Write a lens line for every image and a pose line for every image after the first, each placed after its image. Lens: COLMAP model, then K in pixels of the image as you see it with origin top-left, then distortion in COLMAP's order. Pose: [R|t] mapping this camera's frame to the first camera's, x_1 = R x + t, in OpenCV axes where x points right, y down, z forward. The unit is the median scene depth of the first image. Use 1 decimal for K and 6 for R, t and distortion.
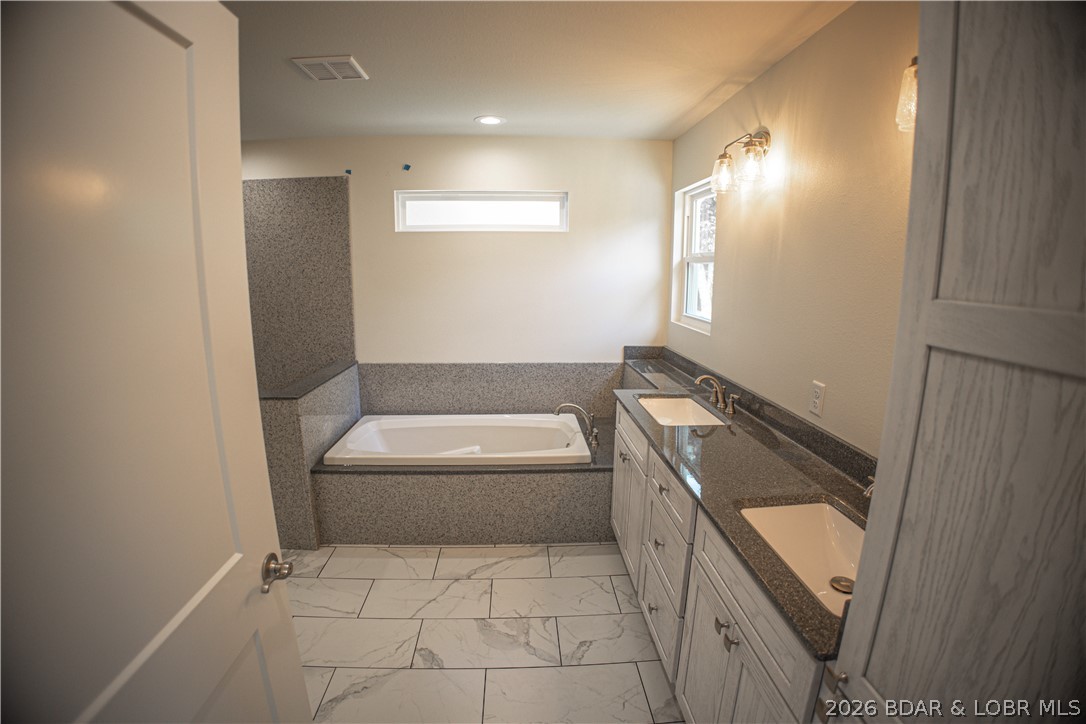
lens RADIAL K [[548.8, 0, 548.8], [0, 548.8, 360.5], [0, 0, 1]] dist [-0.006092, -0.000333]
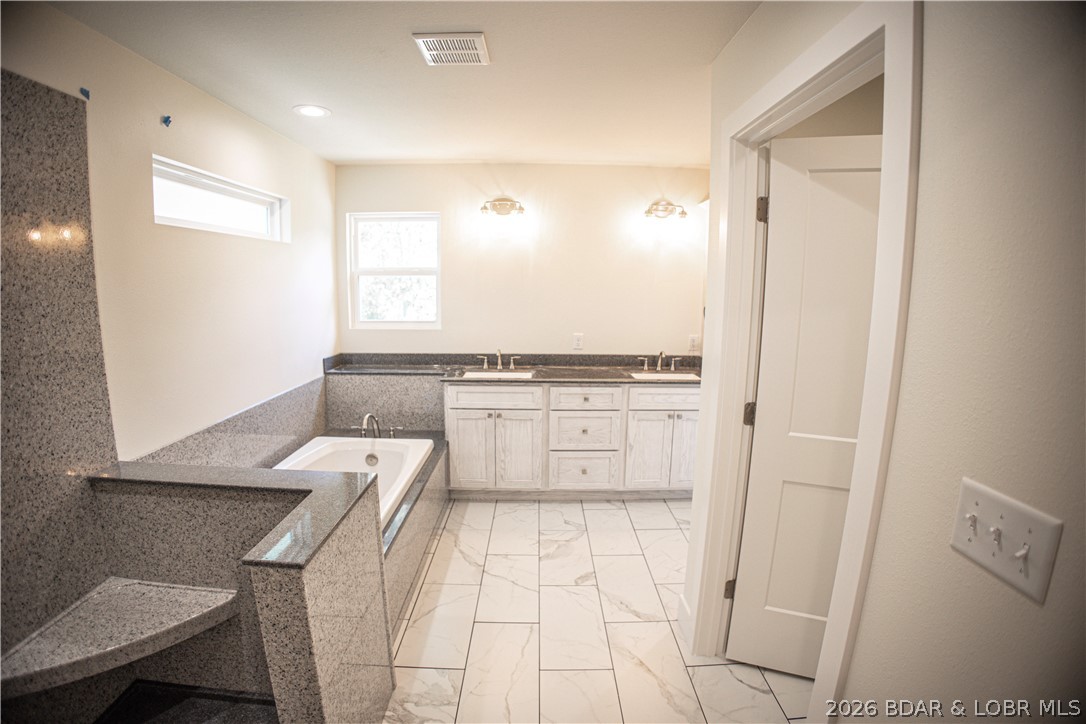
lens RADIAL K [[503.7, 0, 549.1], [0, 503.7, 363.3], [0, 0, 1]] dist [0.000339, 0.000215]
pose [[0.038249, -0.166594, 0.985283, -0.836768], [0.172398, 0.972320, 0.157709, -0.100976], [-0.984285, 0.163828, 0.065911, 0.584837]]
